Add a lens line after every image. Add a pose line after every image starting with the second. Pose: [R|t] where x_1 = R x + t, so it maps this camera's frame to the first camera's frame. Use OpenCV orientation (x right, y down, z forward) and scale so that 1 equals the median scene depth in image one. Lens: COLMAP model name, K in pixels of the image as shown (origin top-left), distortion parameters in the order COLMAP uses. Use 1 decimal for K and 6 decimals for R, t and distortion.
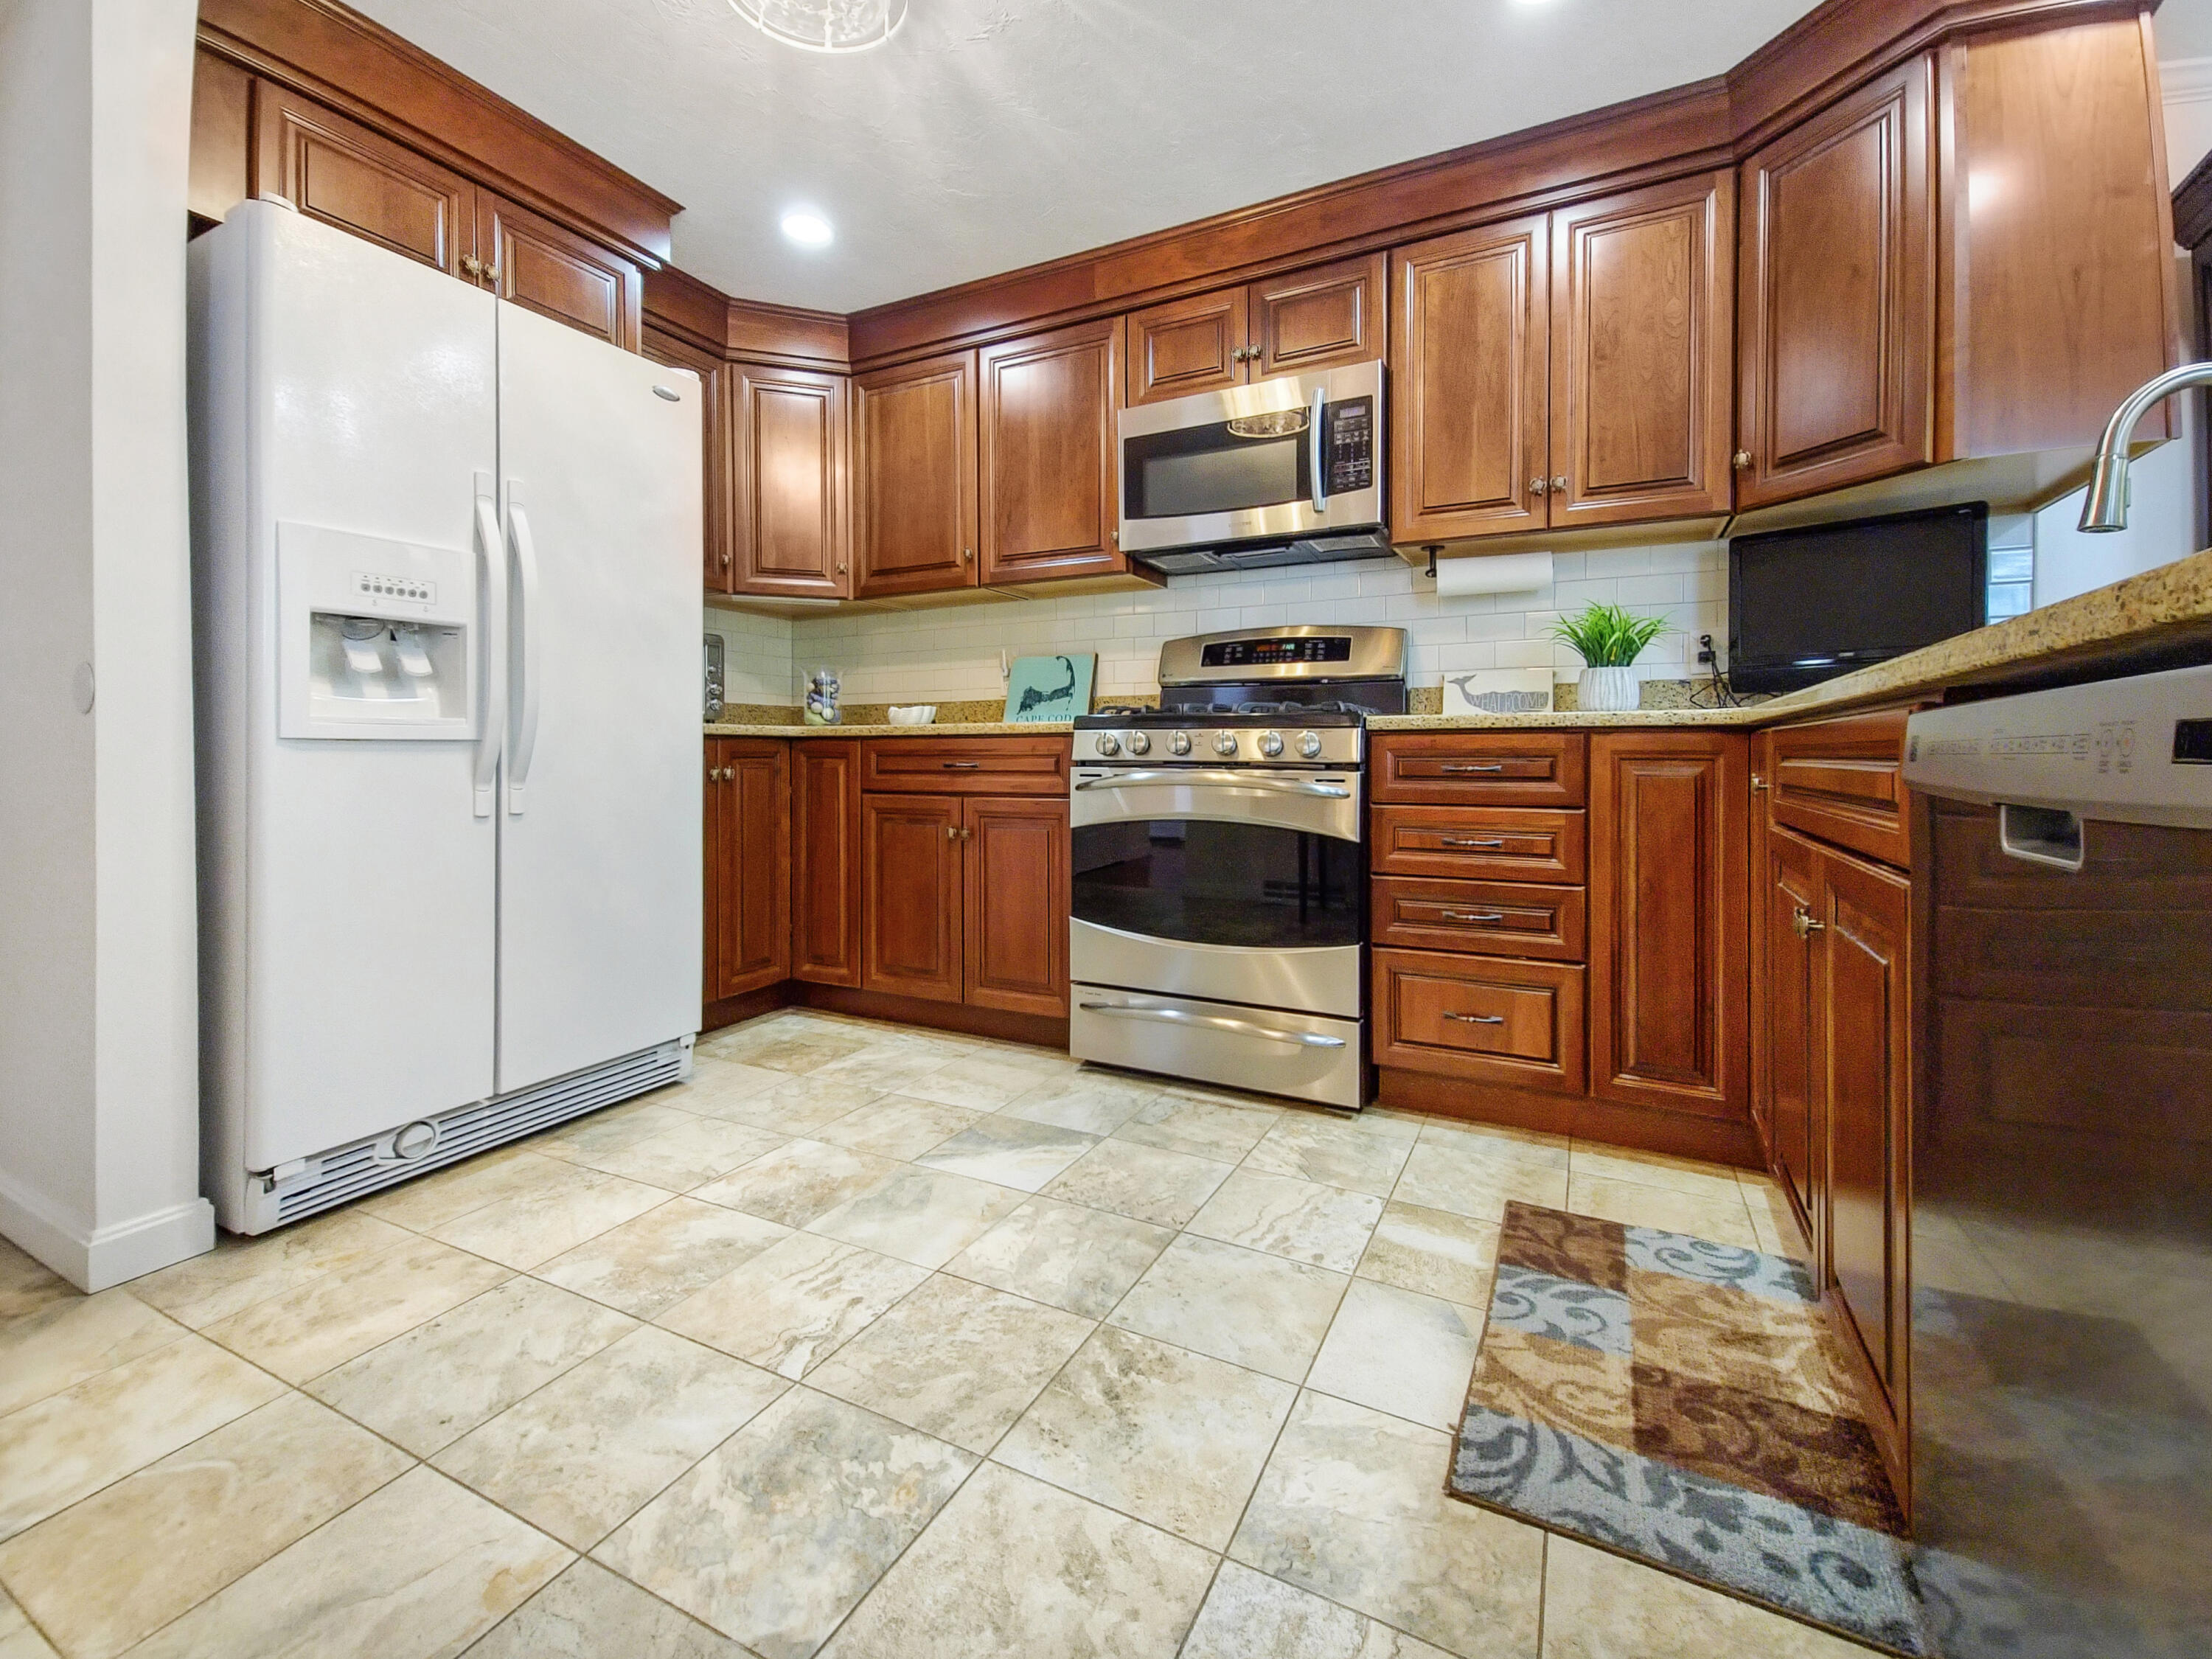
lens RADIAL K [[928.3, 0, 1114.8], [0, 928.3, 769.7], [0, 0, 1]] dist [0.010284, -0.003505]
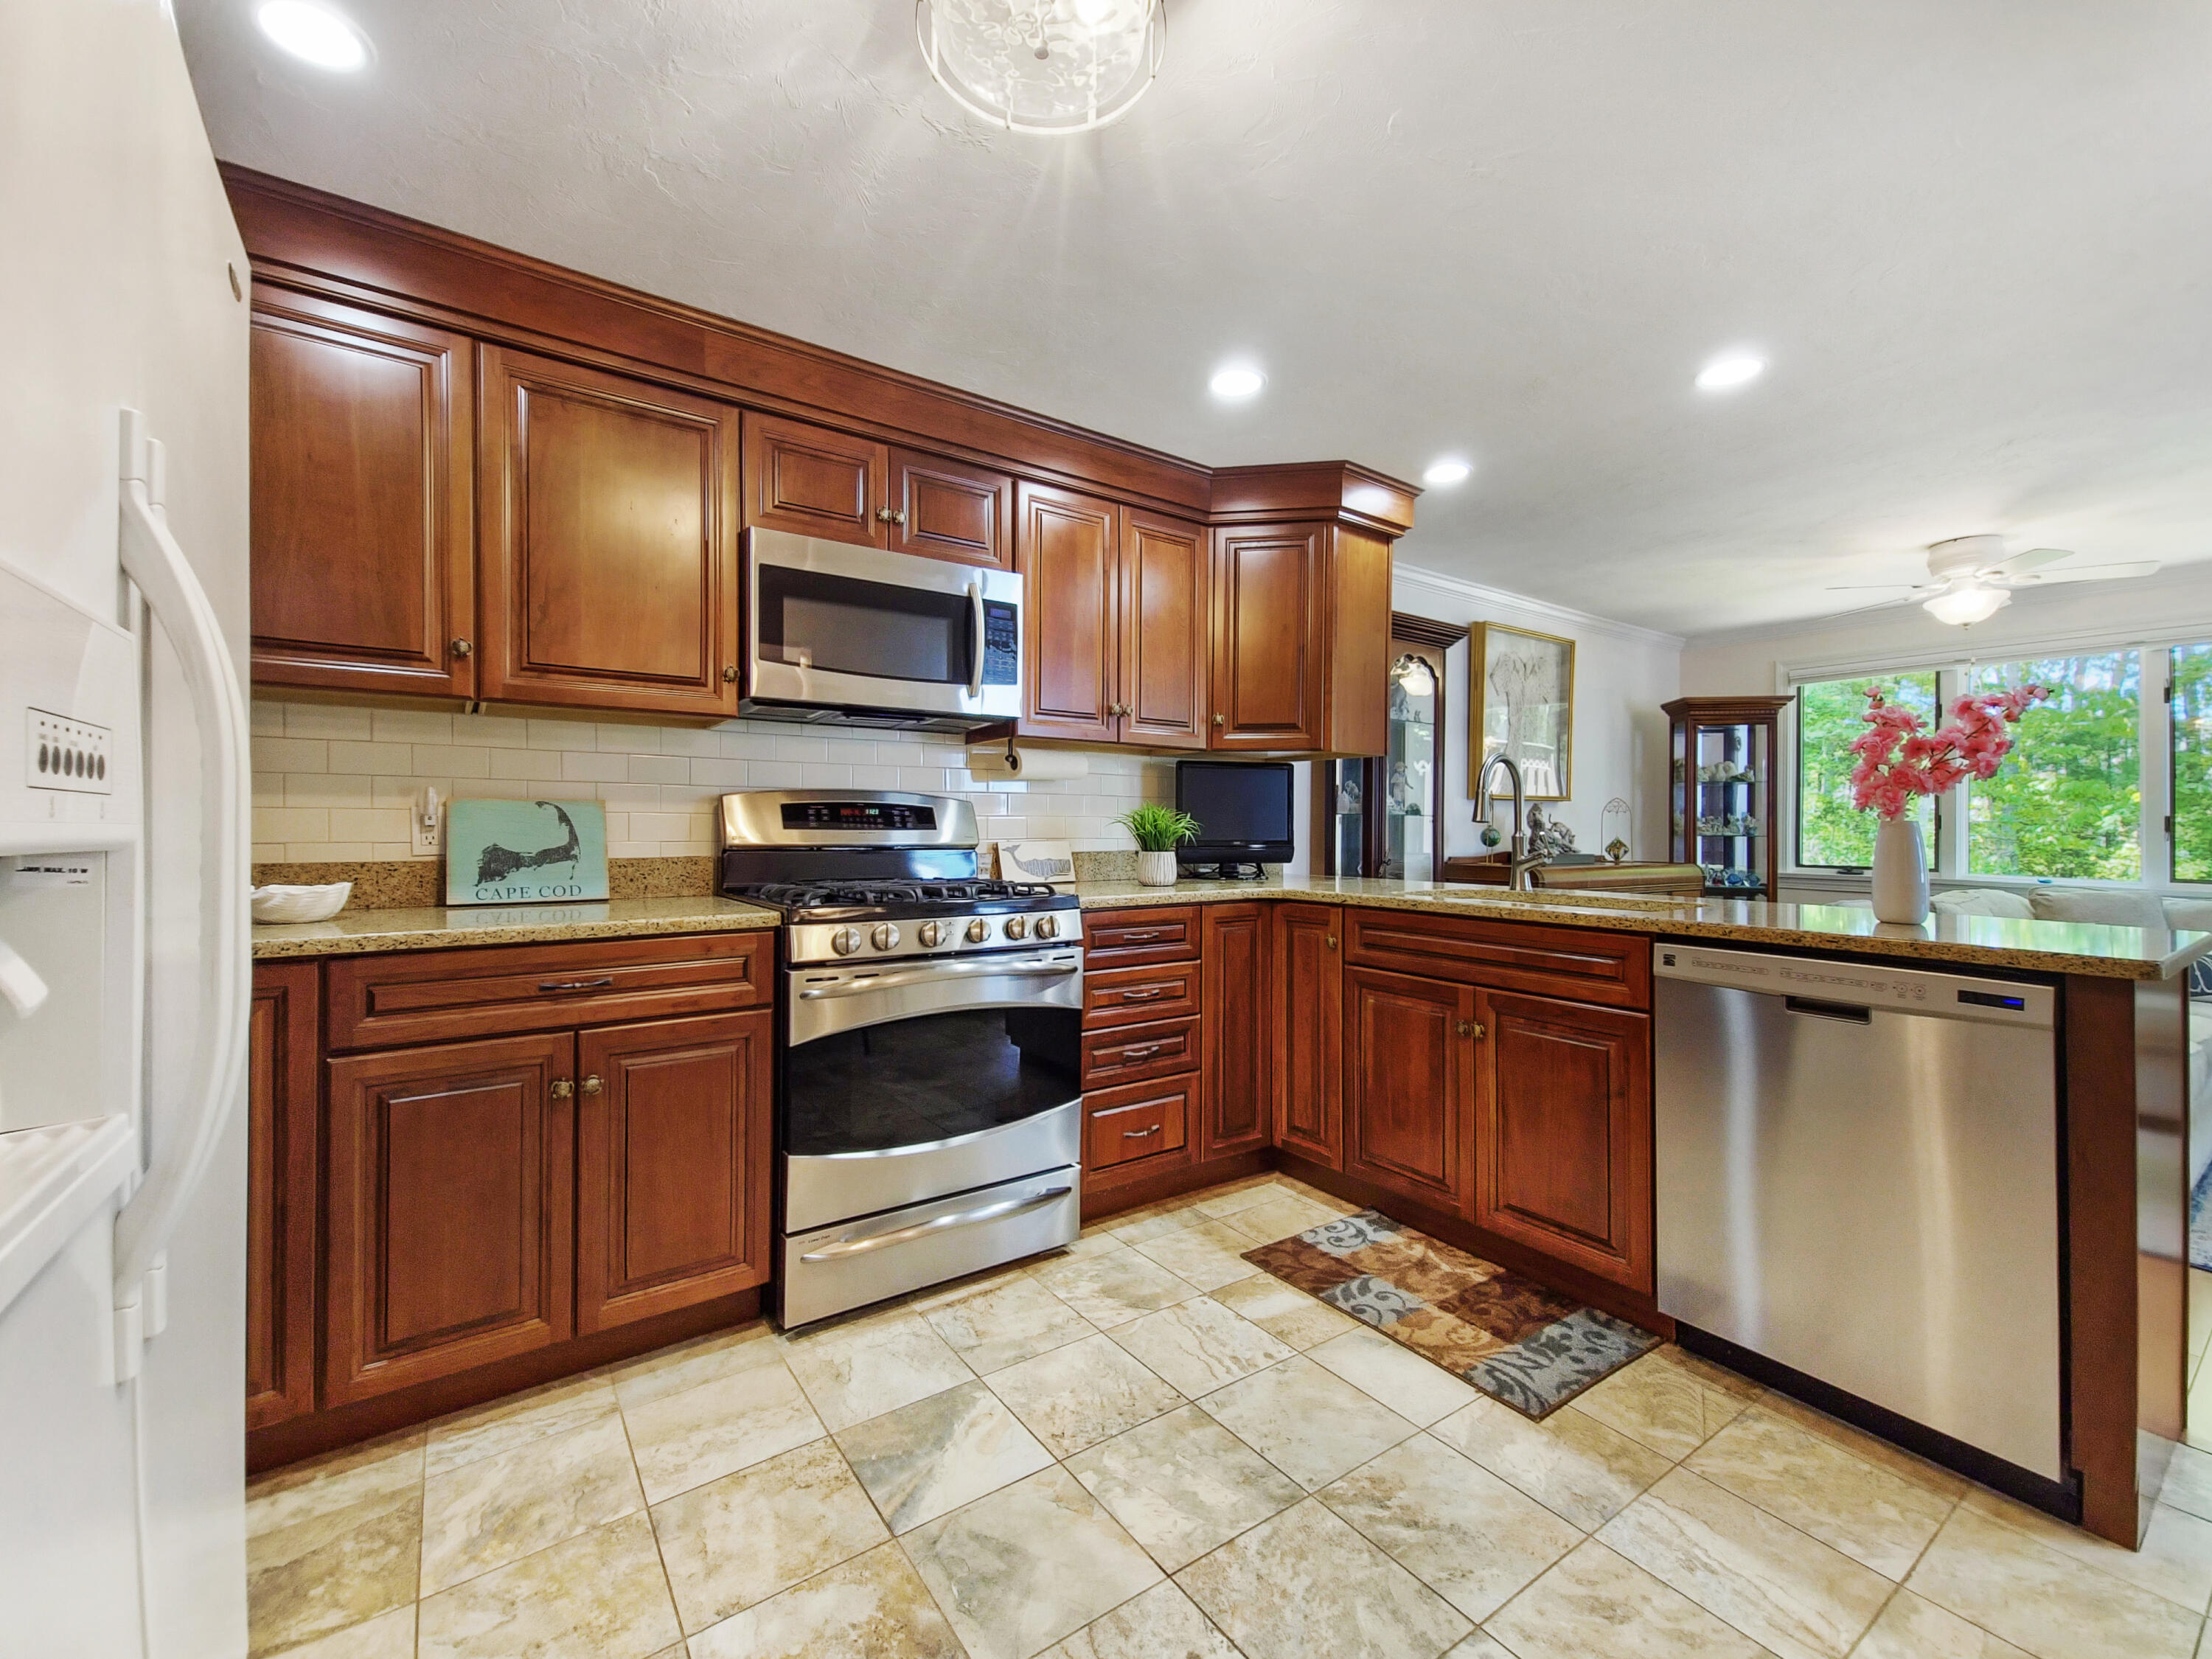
lens RADIAL K [[928.3, 0, 1027.7], [0, 928.3, 828.7], [0, 0, 1]] dist [0.010284, -0.003505]
pose [[0.490911, -0.010935, 0.871141, -0.976070], [0.016291, 0.999862, 0.003370, -0.189434], [-0.871057, 0.012537, 0.491022, 0.617185]]
